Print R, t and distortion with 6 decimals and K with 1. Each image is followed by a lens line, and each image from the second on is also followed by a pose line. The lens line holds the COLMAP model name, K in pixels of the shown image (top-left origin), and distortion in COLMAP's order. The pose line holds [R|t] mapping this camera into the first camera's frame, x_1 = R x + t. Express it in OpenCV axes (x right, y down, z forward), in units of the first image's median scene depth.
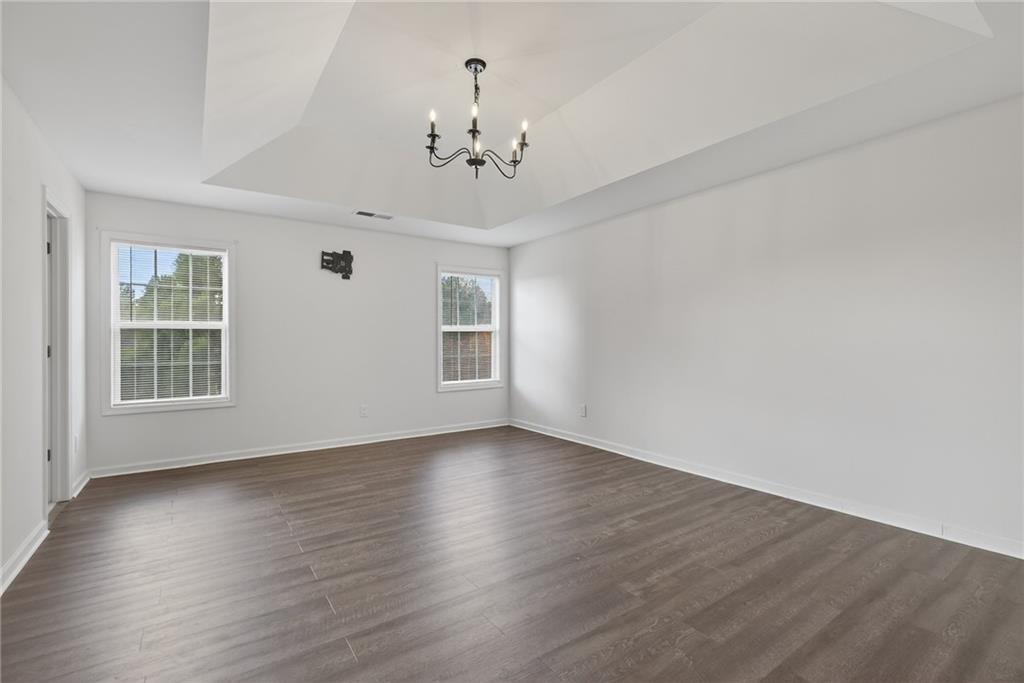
lens RADIAL K [[460.9, 0, 512.9], [0, 460.9, 338.8], [0, 0, 1]] dist [-0.029372, -0.000091]
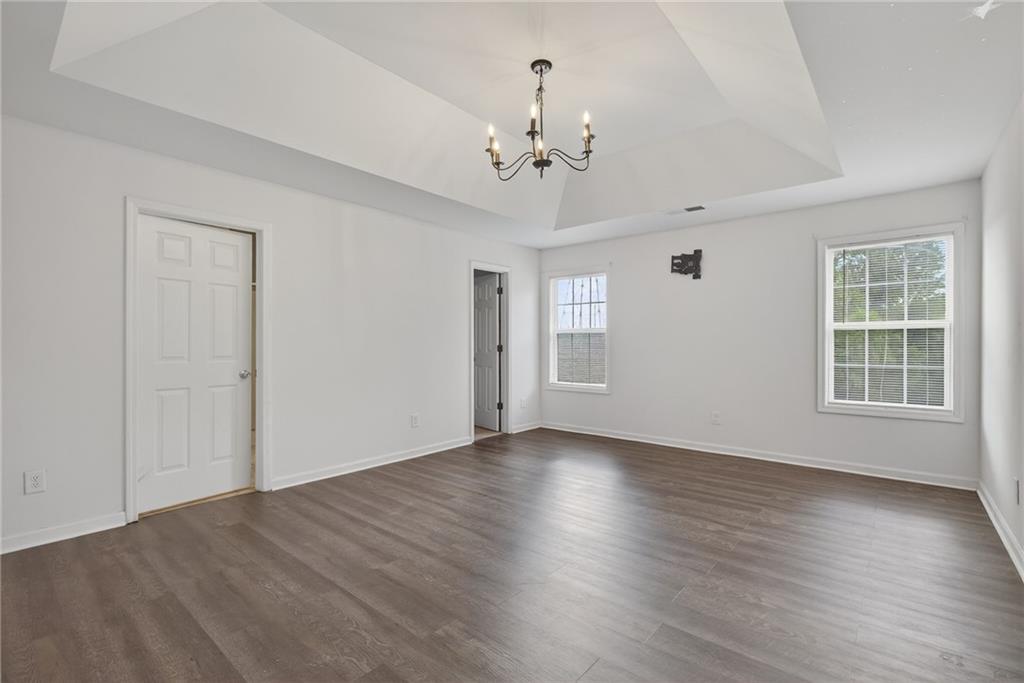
lens RADIAL K [[462.1, 0, 517.3], [0, 462.1, 339.8], [0, 0, 1]] dist [-0.000089, -0.000220]
pose [[0.265711, -0.002305, -0.964050, 0.493430], [0.000907, 0.999997, -0.002141, 0.000479], [0.964052, -0.000305, 0.265712, 0.384431]]
